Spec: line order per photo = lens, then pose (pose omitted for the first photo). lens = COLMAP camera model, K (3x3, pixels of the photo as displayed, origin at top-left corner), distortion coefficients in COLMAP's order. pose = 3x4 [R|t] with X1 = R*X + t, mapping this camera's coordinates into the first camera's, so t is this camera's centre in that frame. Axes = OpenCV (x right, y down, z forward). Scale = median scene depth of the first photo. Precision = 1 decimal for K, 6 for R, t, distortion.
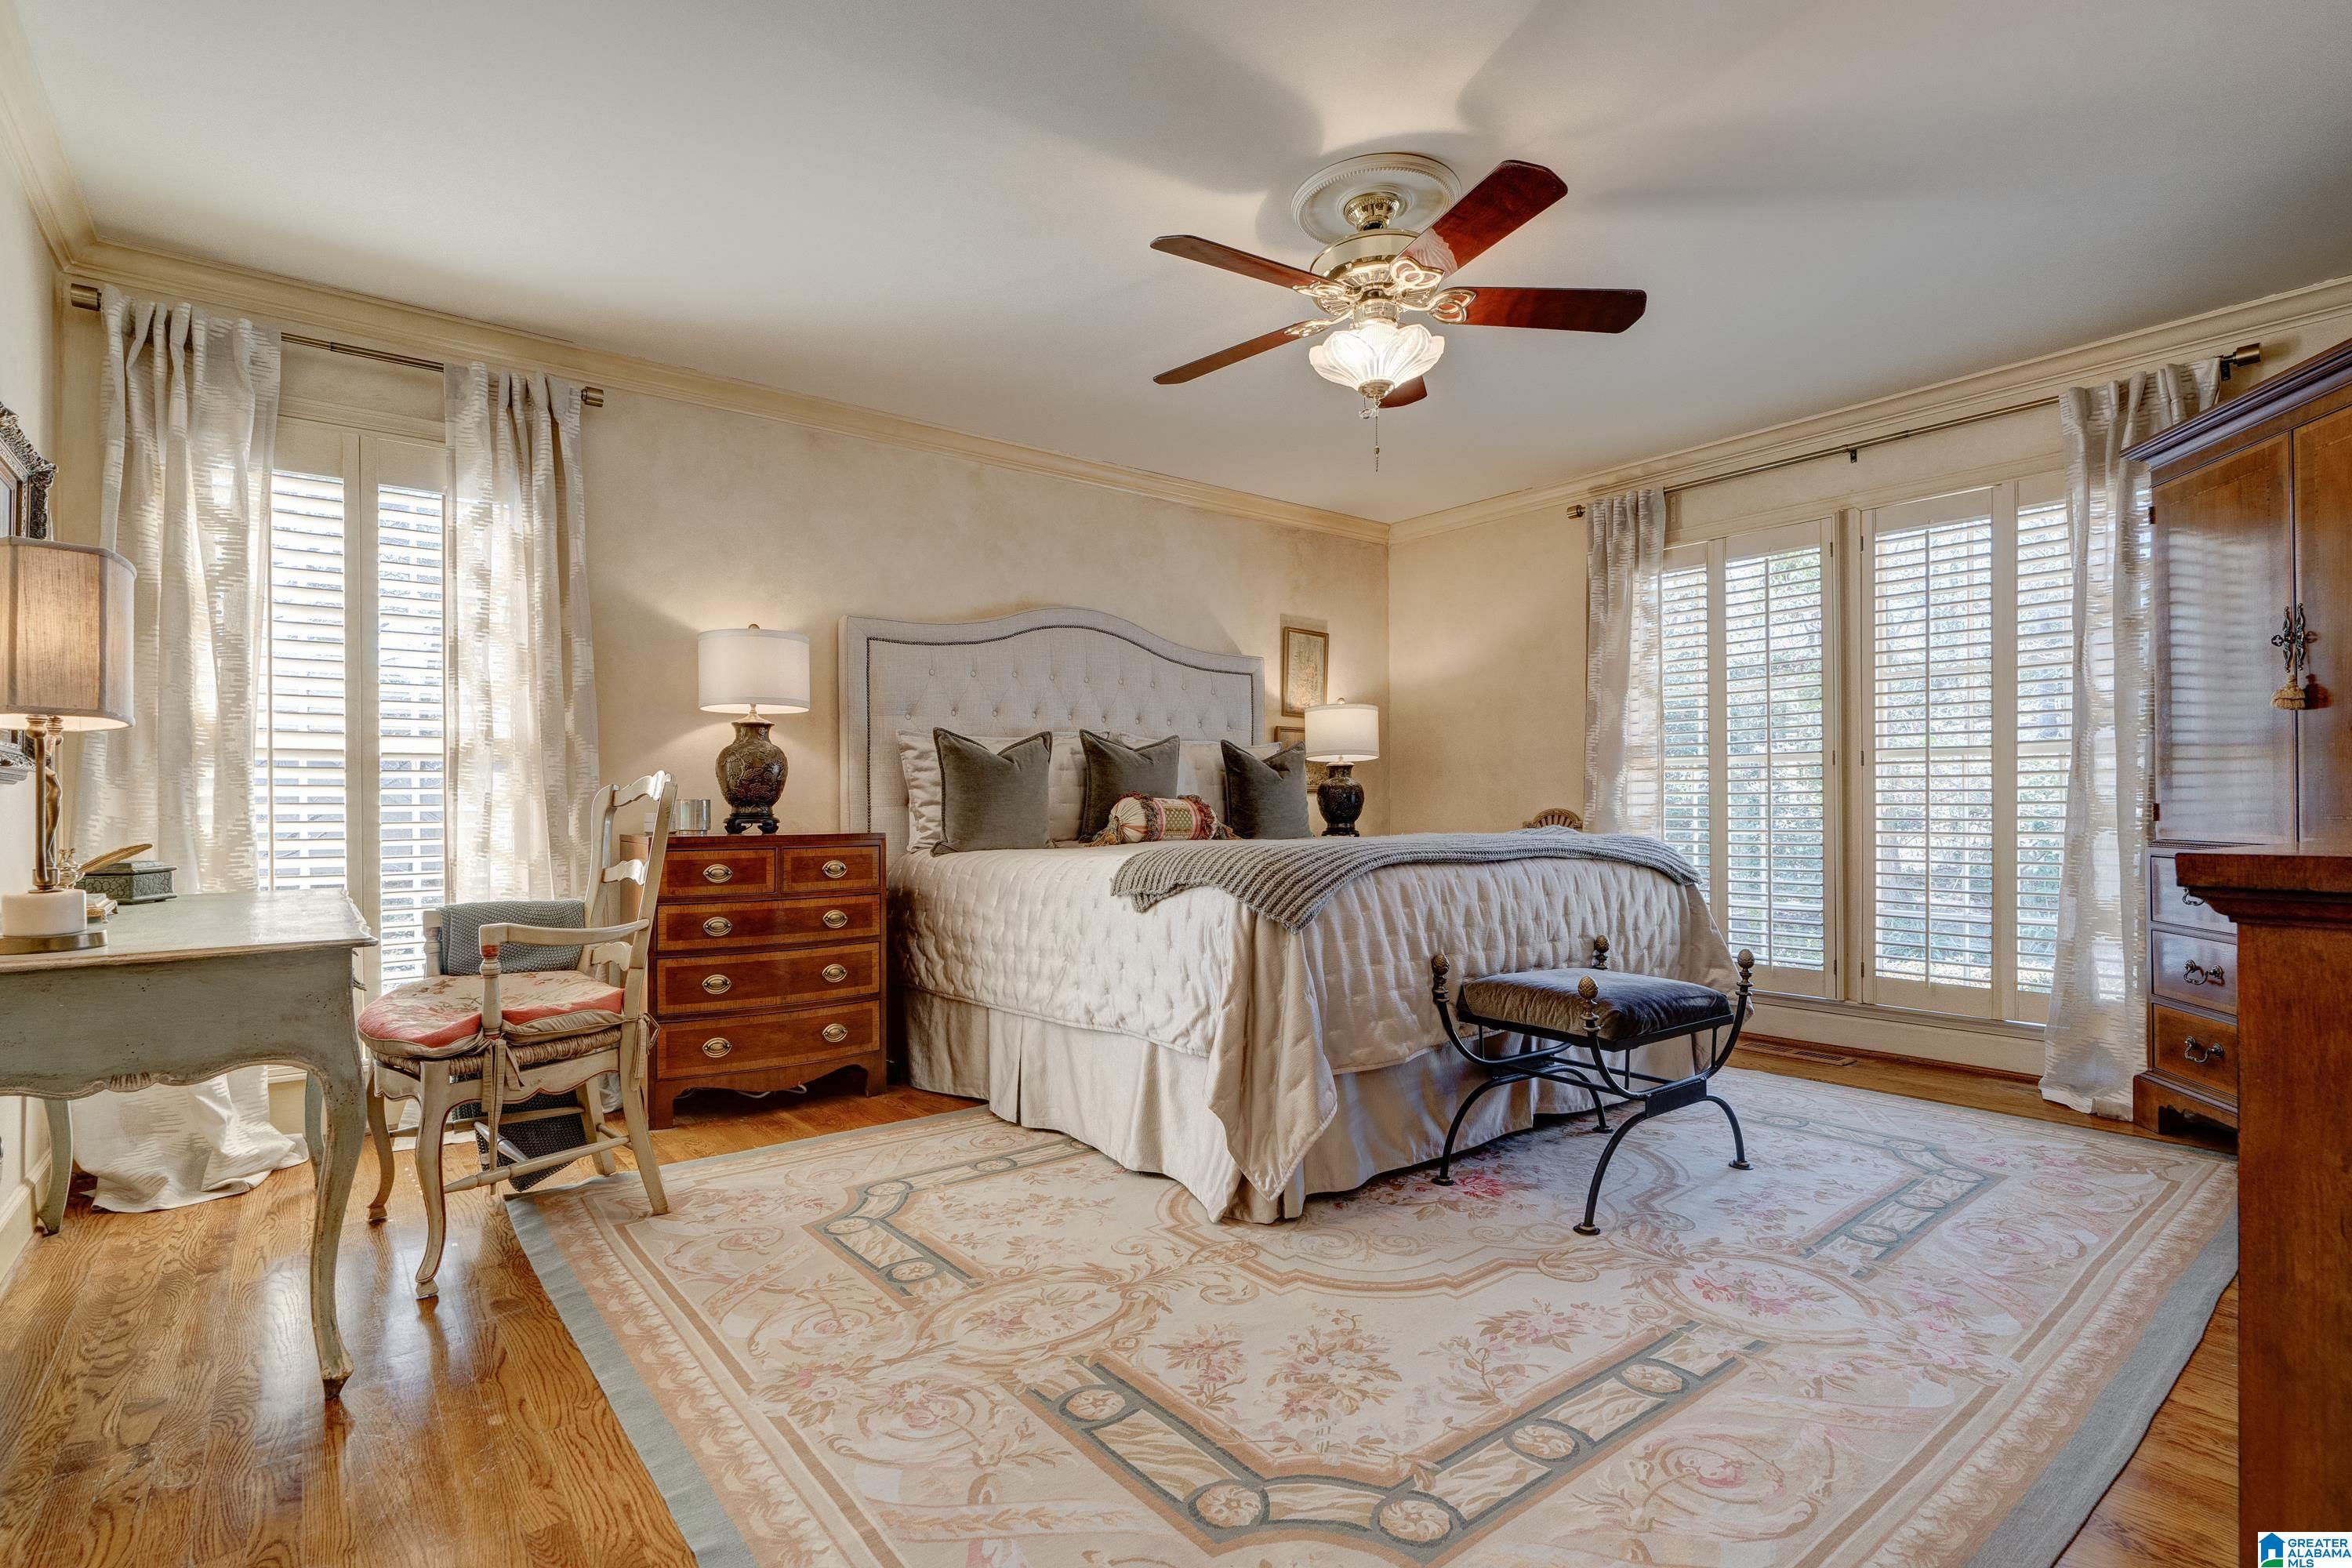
lens RADIAL K [[1097.8, 0, 1113.8], [0, 1097.8, 818.9], [0, 0, 1]] dist [-0.008749, 0.002716]
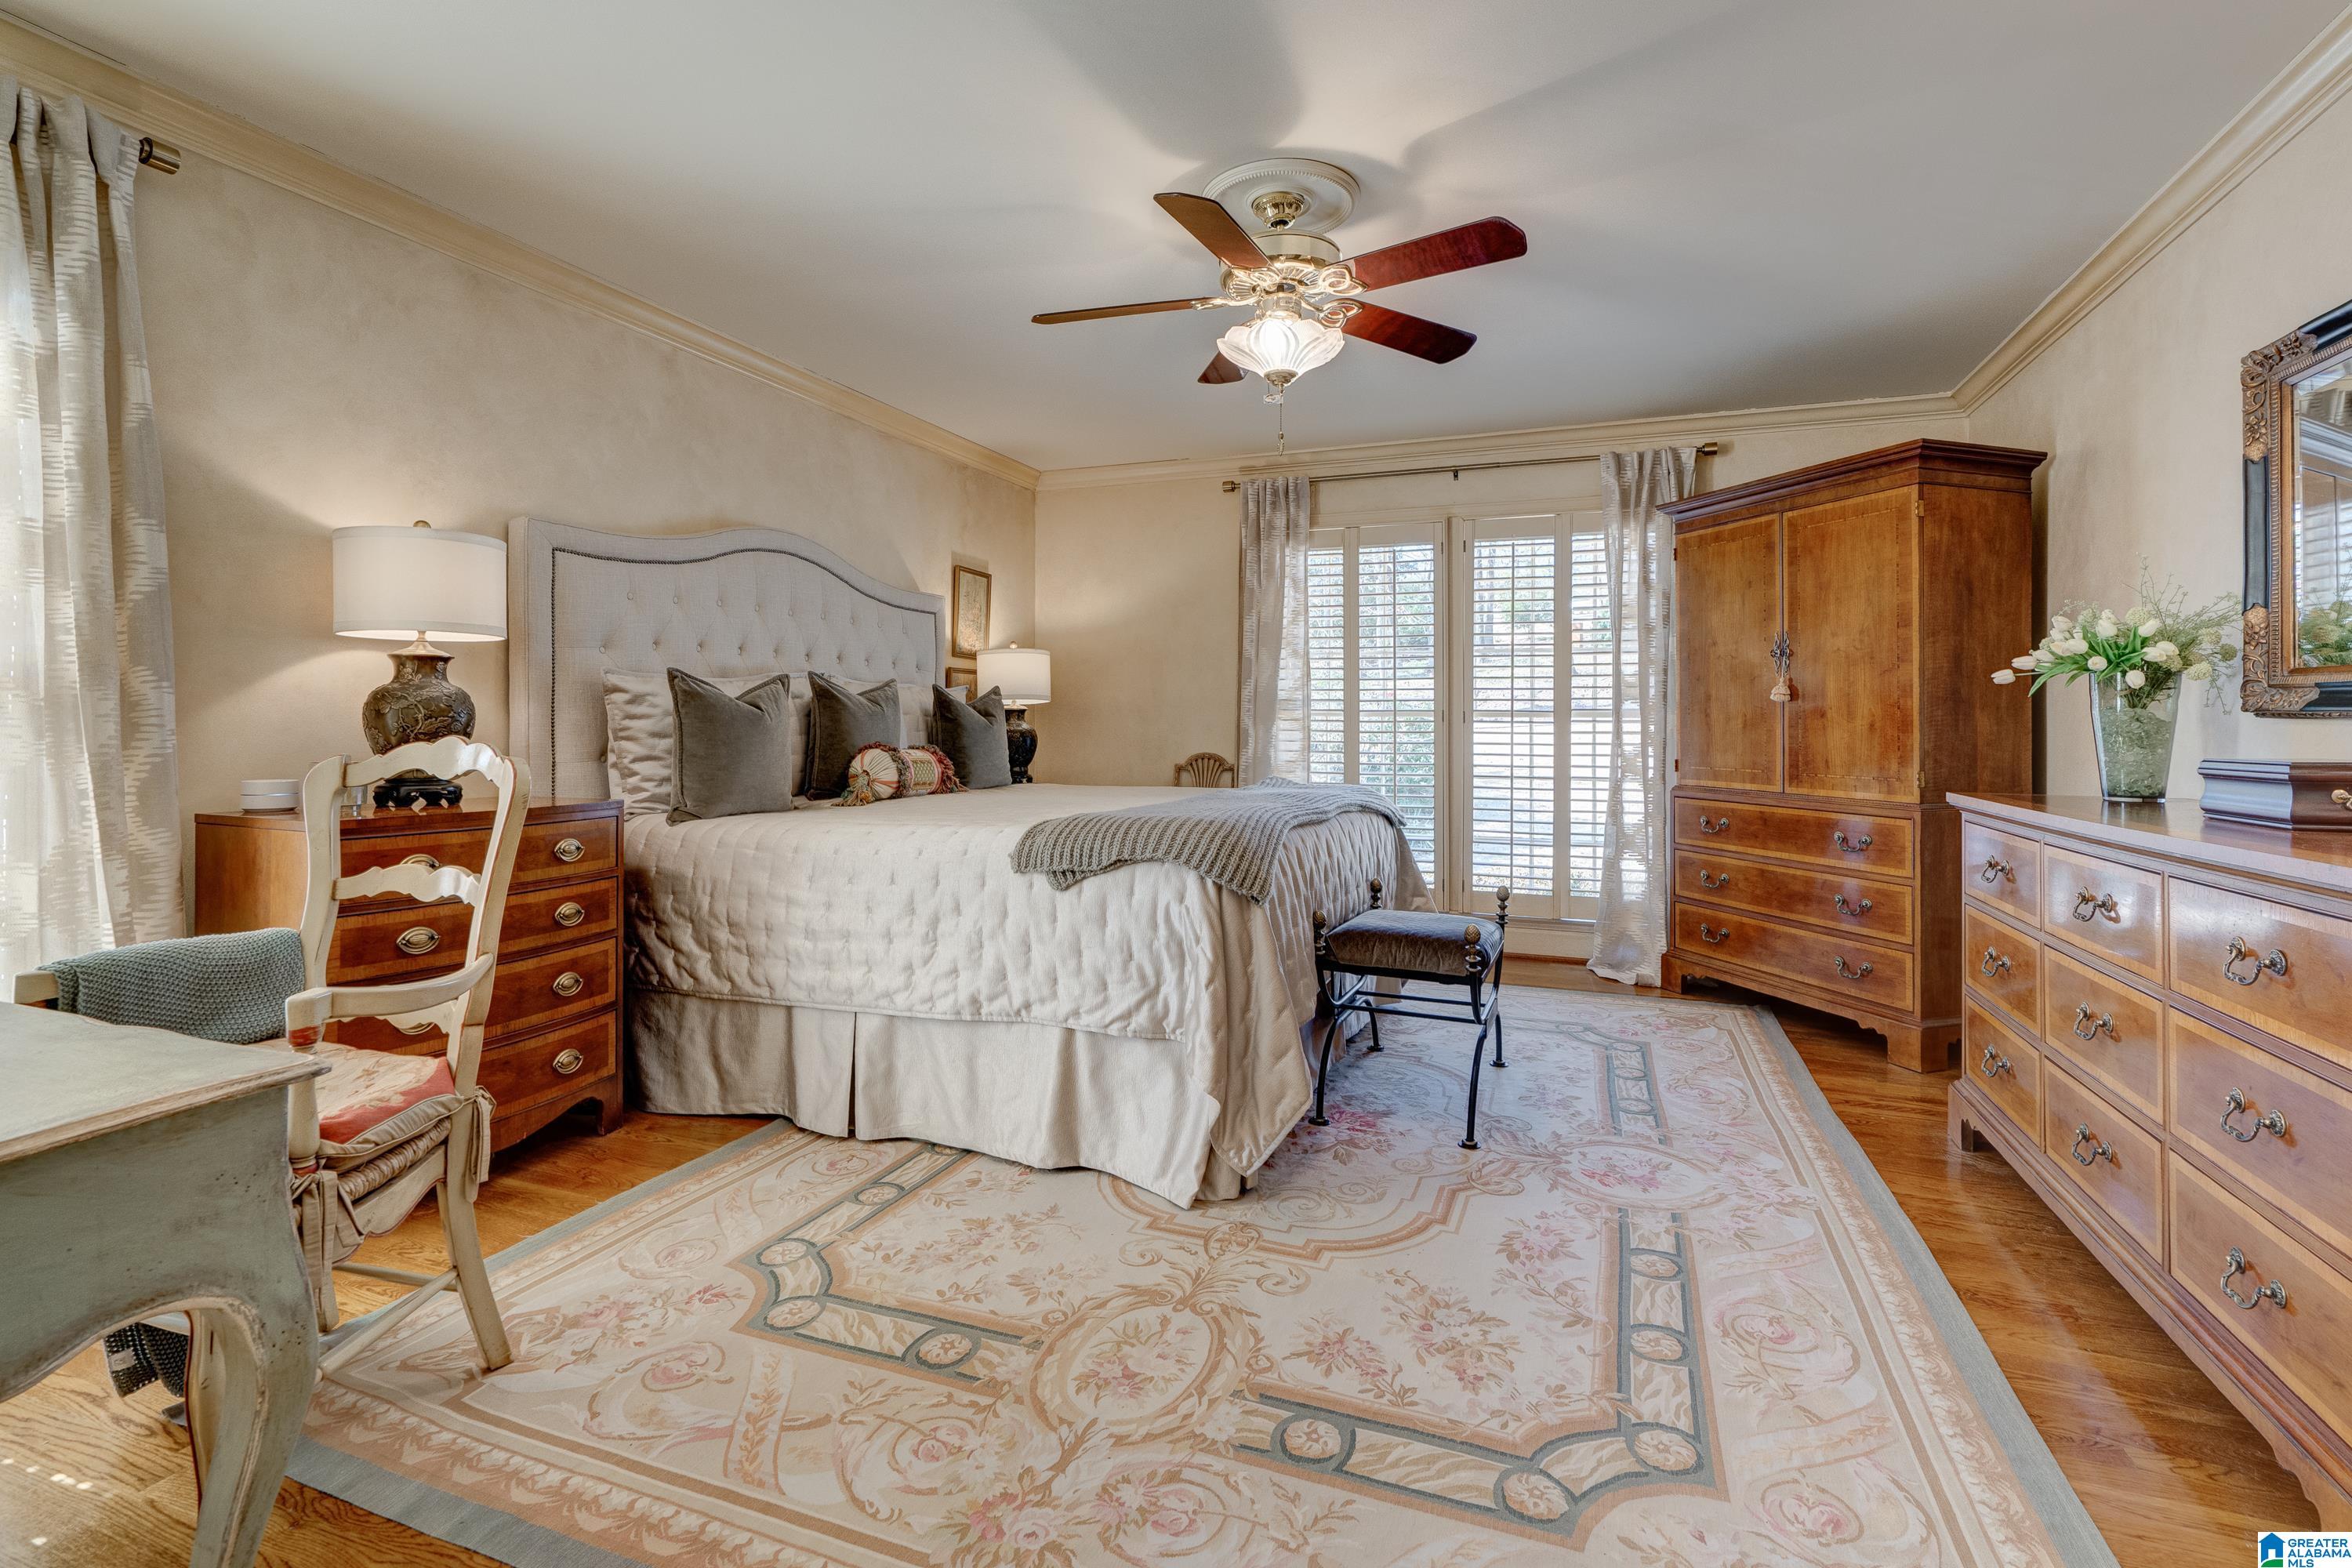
lens RADIAL K [[1097.8, 0, 1143.7], [0, 1097.8, 728.2], [0, 0, 1]] dist [-0.008749, 0.002716]
pose [[0.855343, 0.006172, 0.518026, -0.348245], [-0.002761, 0.999969, -0.007356, -0.040280], [-0.518055, 0.004862, 0.855333, 0.143333]]
